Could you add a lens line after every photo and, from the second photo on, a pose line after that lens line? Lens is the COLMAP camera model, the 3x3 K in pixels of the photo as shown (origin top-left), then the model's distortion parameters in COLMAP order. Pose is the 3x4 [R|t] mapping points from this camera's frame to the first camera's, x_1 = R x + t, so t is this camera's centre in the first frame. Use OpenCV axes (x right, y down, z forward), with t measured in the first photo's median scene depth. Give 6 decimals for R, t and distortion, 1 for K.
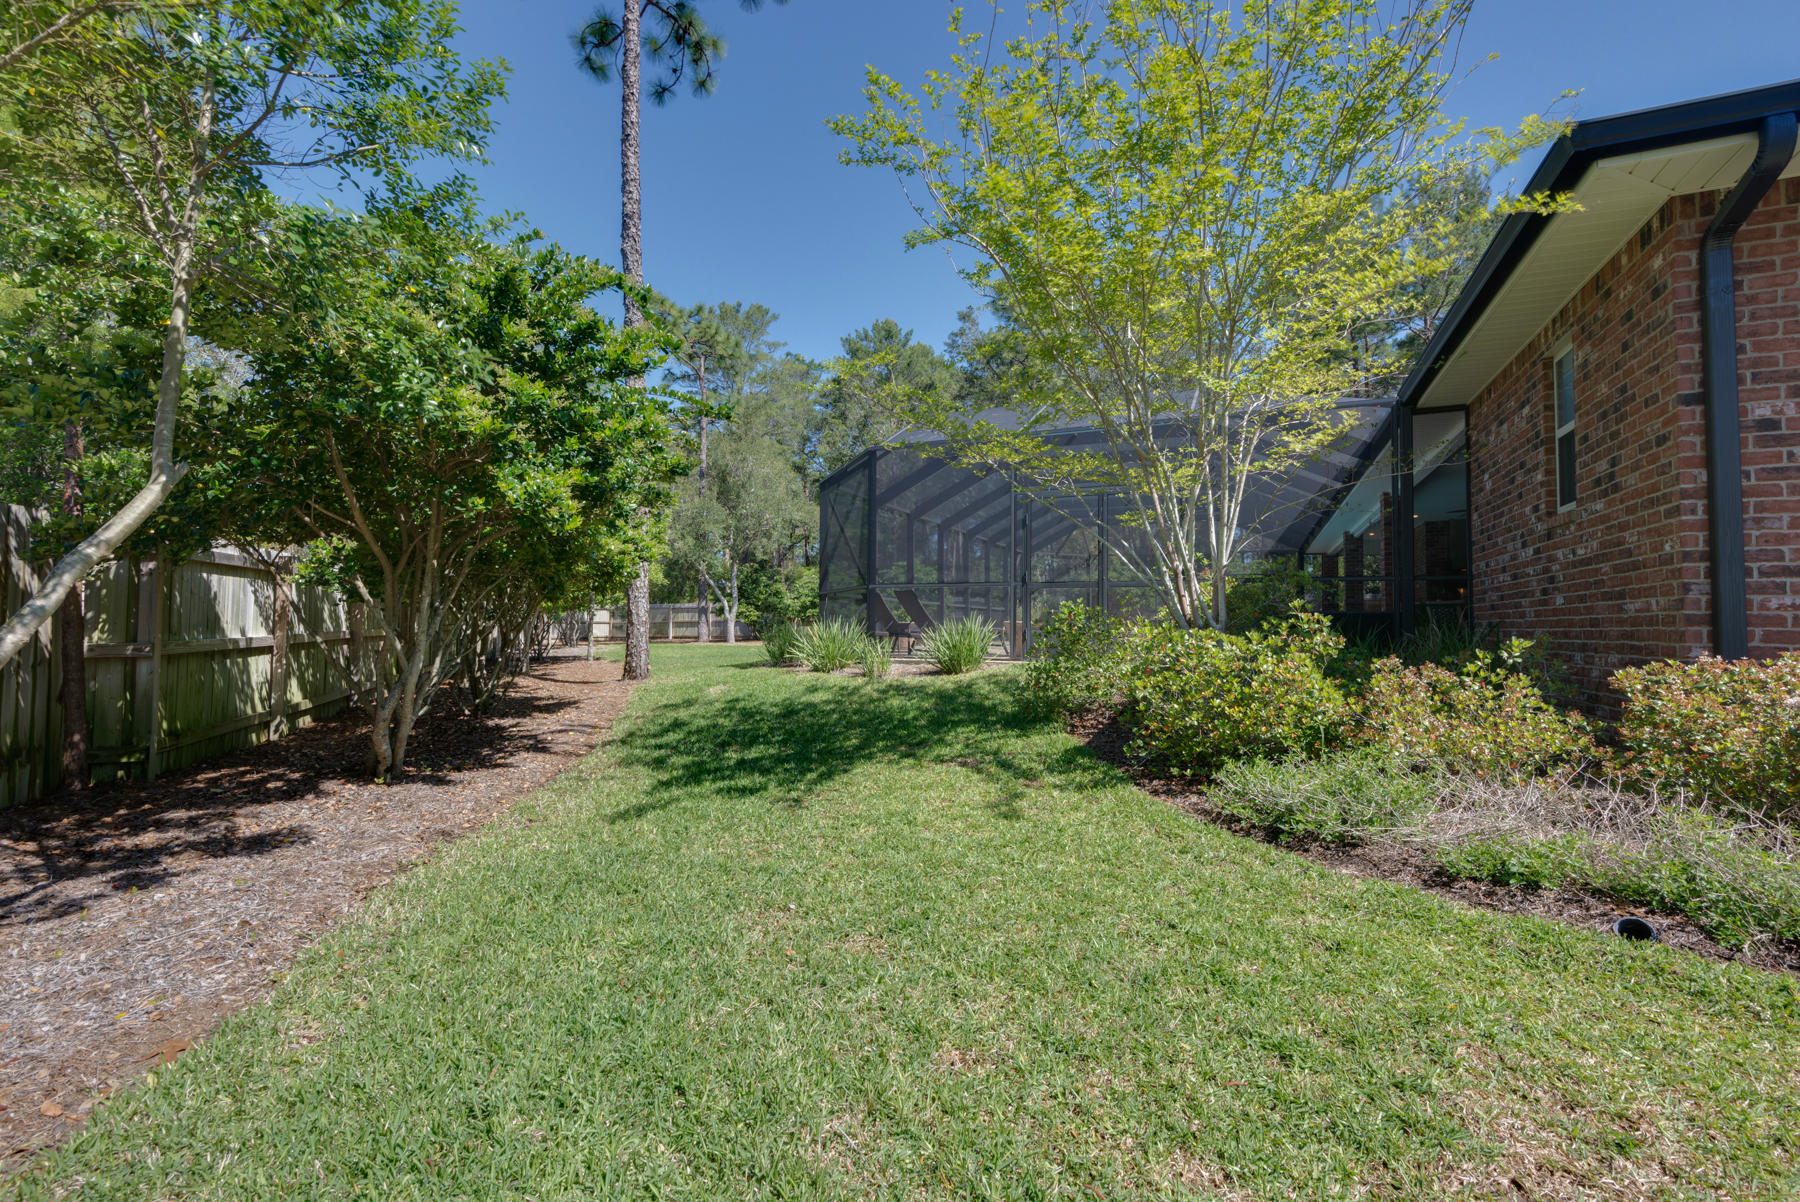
lens RADIAL K [[787.7, 0, 898.9], [0, 787.7, 600.7], [0, 0, 1]] dist [0.002417, 0.000048]
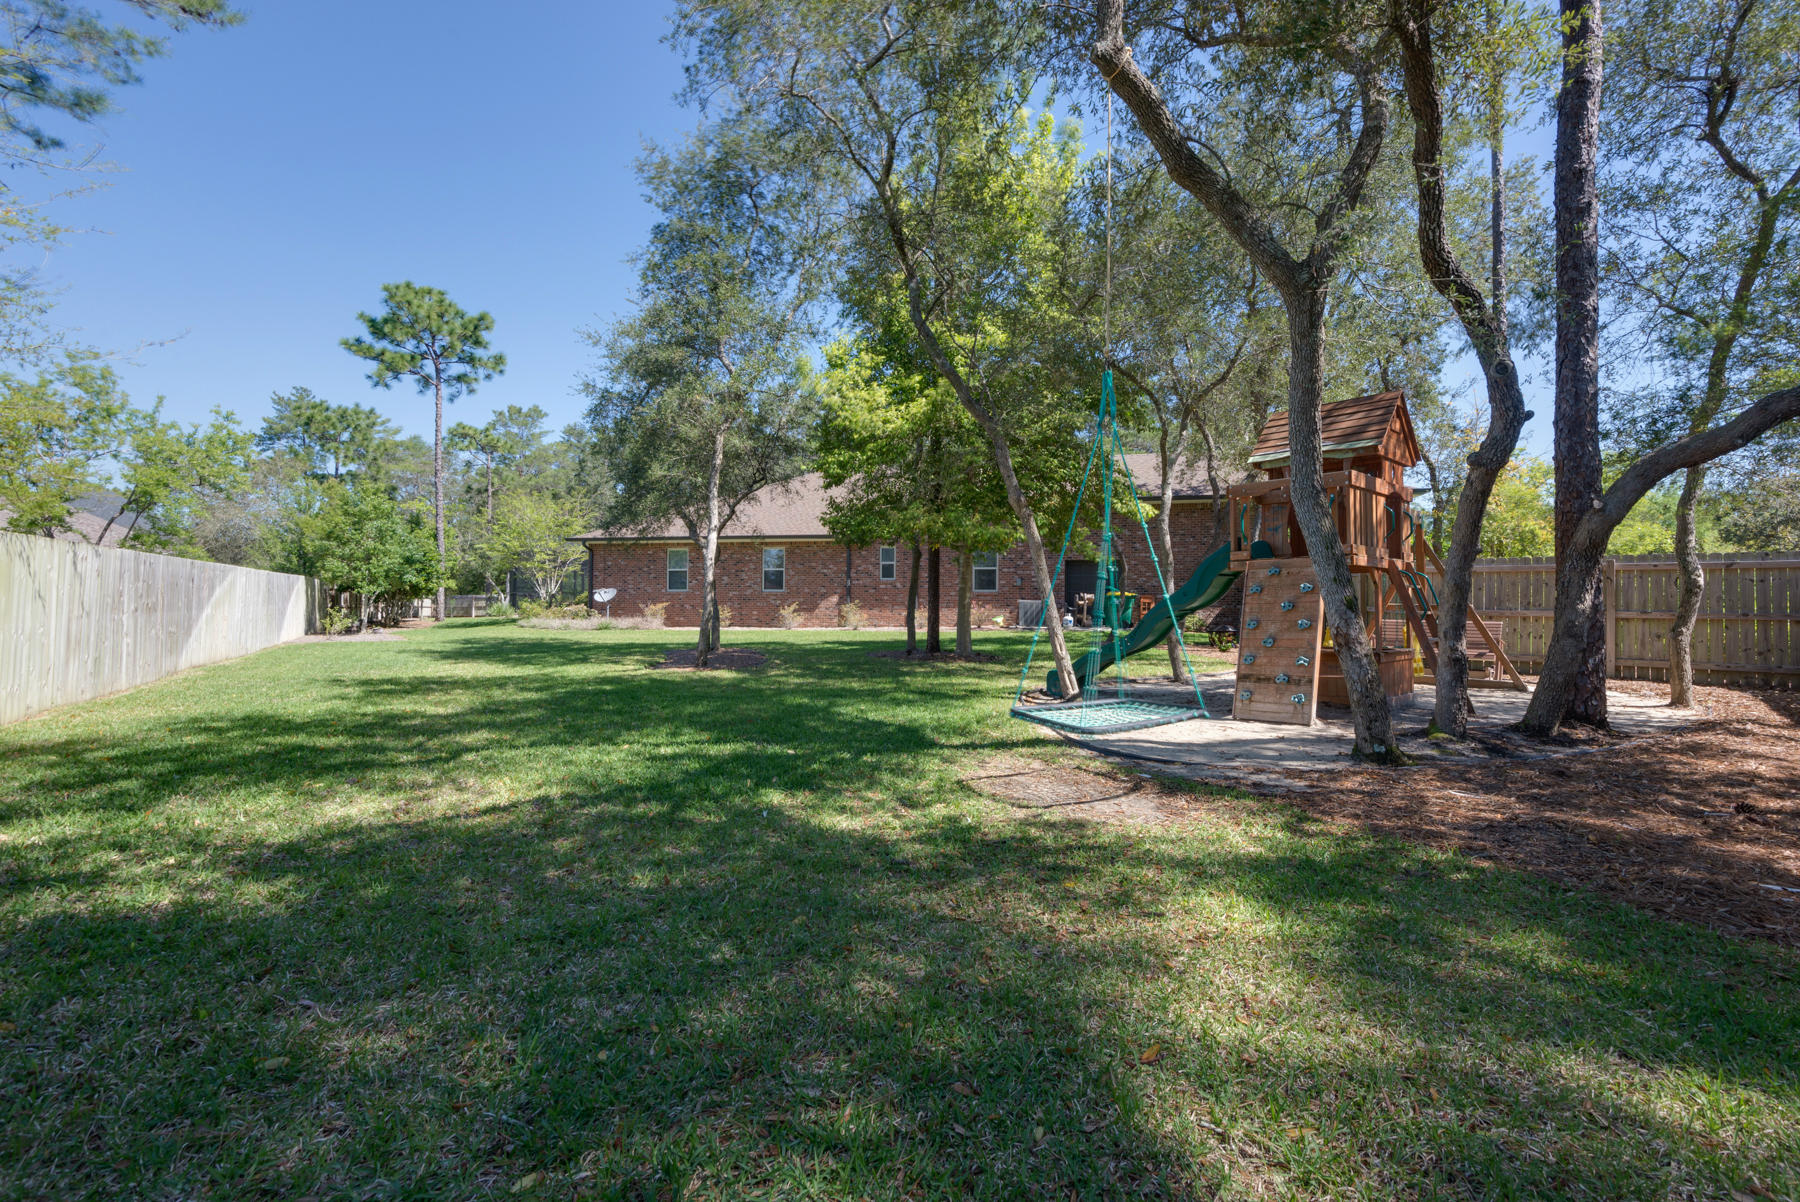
lens RADIAL K [[787.7, 0, 896.3], [0, 787.7, 604.2], [0, 0, 1]] dist [0.002417, 0.000048]
pose [[0.984078, 0.005037, 0.177665, 0.319696], [-0.007725, 0.999866, 0.014438, -0.009380], [-0.177569, -0.015580, 0.983985, -0.859564]]
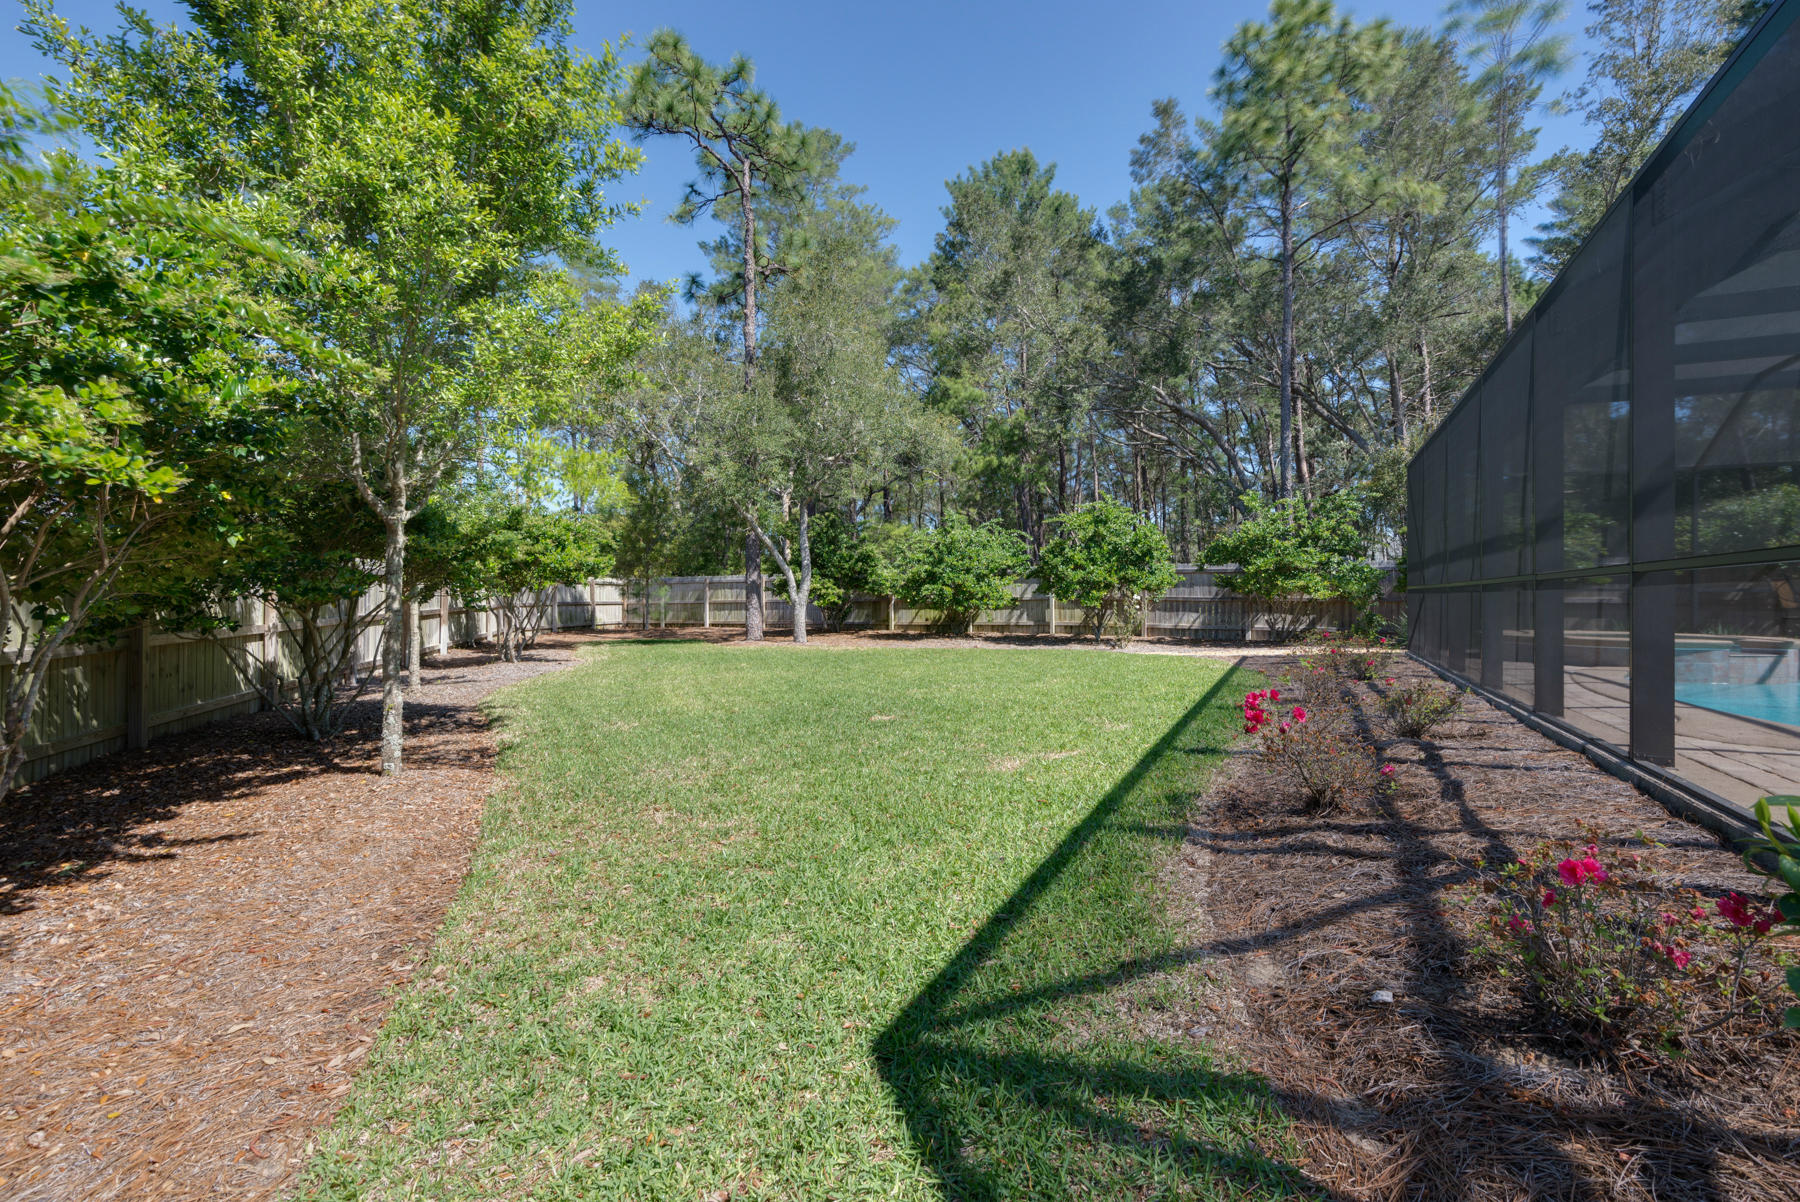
lens RADIAL K [[787.7, 0, 899.2], [0, 787.7, 609.4], [0, 0, 1]] dist [0.002417, 0.000048]
pose [[0.998169, -0.001608, -0.060470, -0.093816], [0.004623, 0.998750, 0.049761, -0.000048], [0.060314, -0.049949, 0.996929, 0.375534]]
